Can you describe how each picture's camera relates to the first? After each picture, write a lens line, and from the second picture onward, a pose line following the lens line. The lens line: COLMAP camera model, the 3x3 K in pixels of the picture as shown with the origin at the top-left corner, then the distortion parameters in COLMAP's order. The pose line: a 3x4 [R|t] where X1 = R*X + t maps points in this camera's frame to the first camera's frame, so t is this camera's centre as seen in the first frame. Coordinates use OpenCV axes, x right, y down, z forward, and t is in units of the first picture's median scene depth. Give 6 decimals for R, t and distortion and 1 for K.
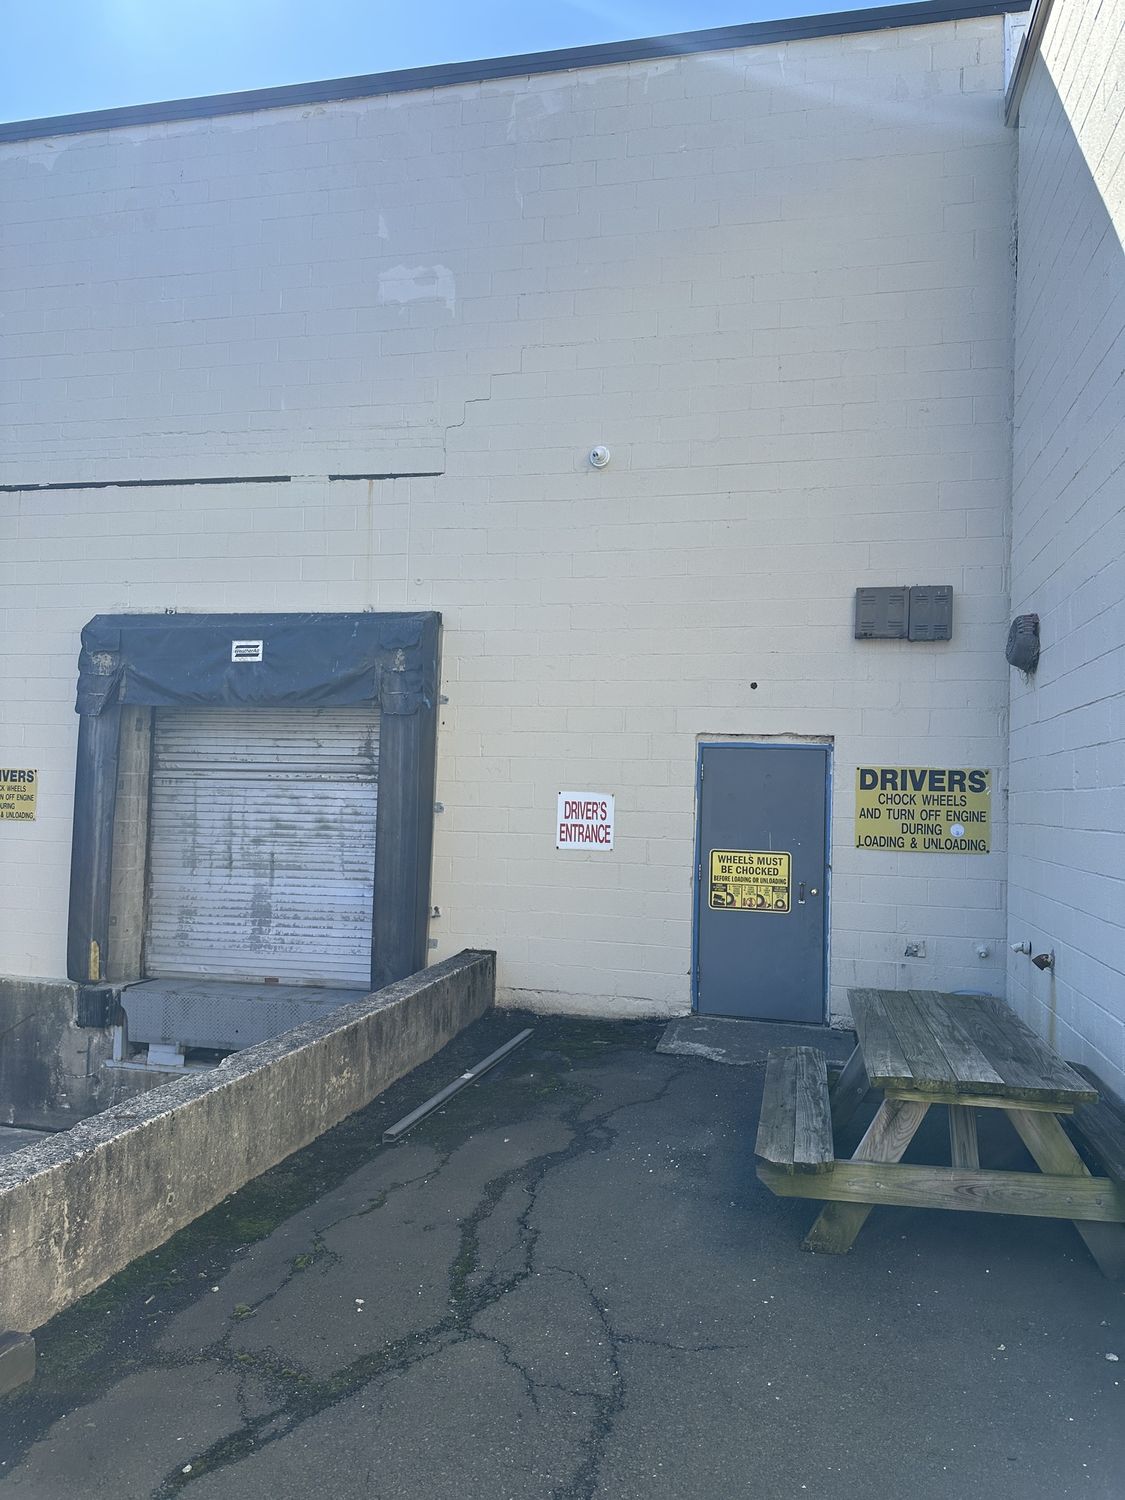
lens RADIAL K [[1042.0, 0, 564.2], [0, 1042.0, 750.4], [0, 0, 1]] dist [0.082036, -0.076472]
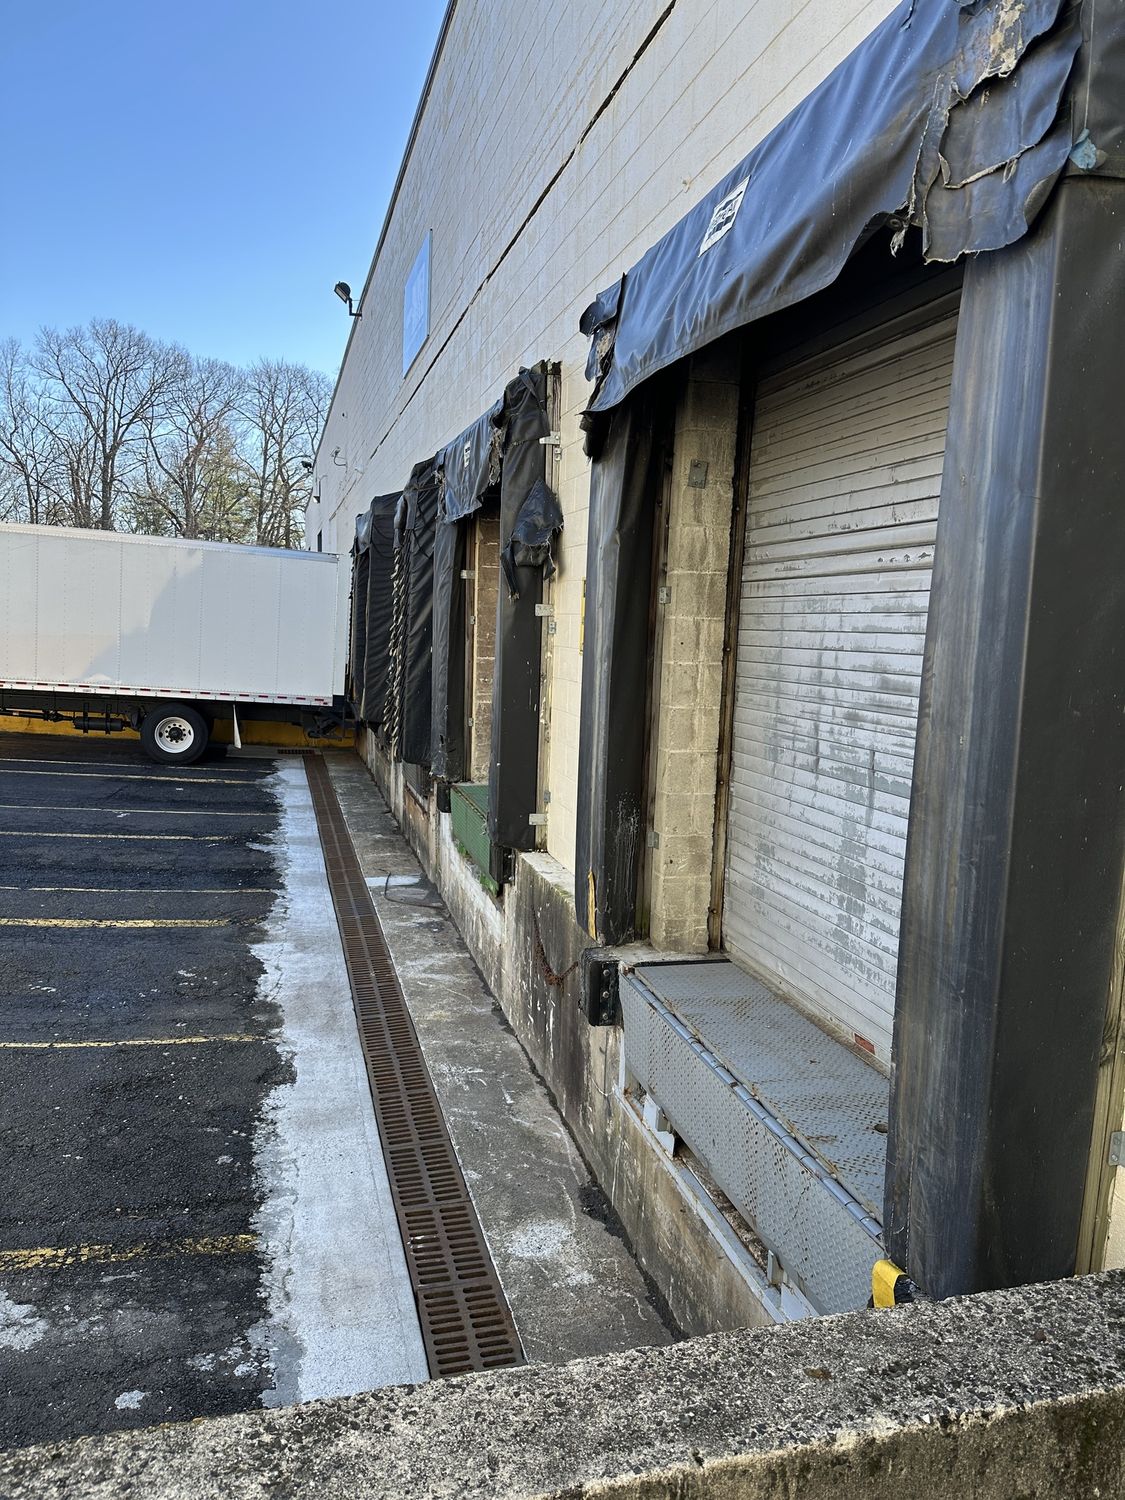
lens RADIAL K [[1042.0, 0, 559.9], [0, 1042.0, 747.3], [0, 0, 1]] dist [0.082036, -0.076472]
pose [[0.468745, 0.098464, -0.877829, 0.027363], [0.017509, 0.992537, 0.120680, 0.044803], [0.883160, -0.071938, 0.463522, 0.694593]]
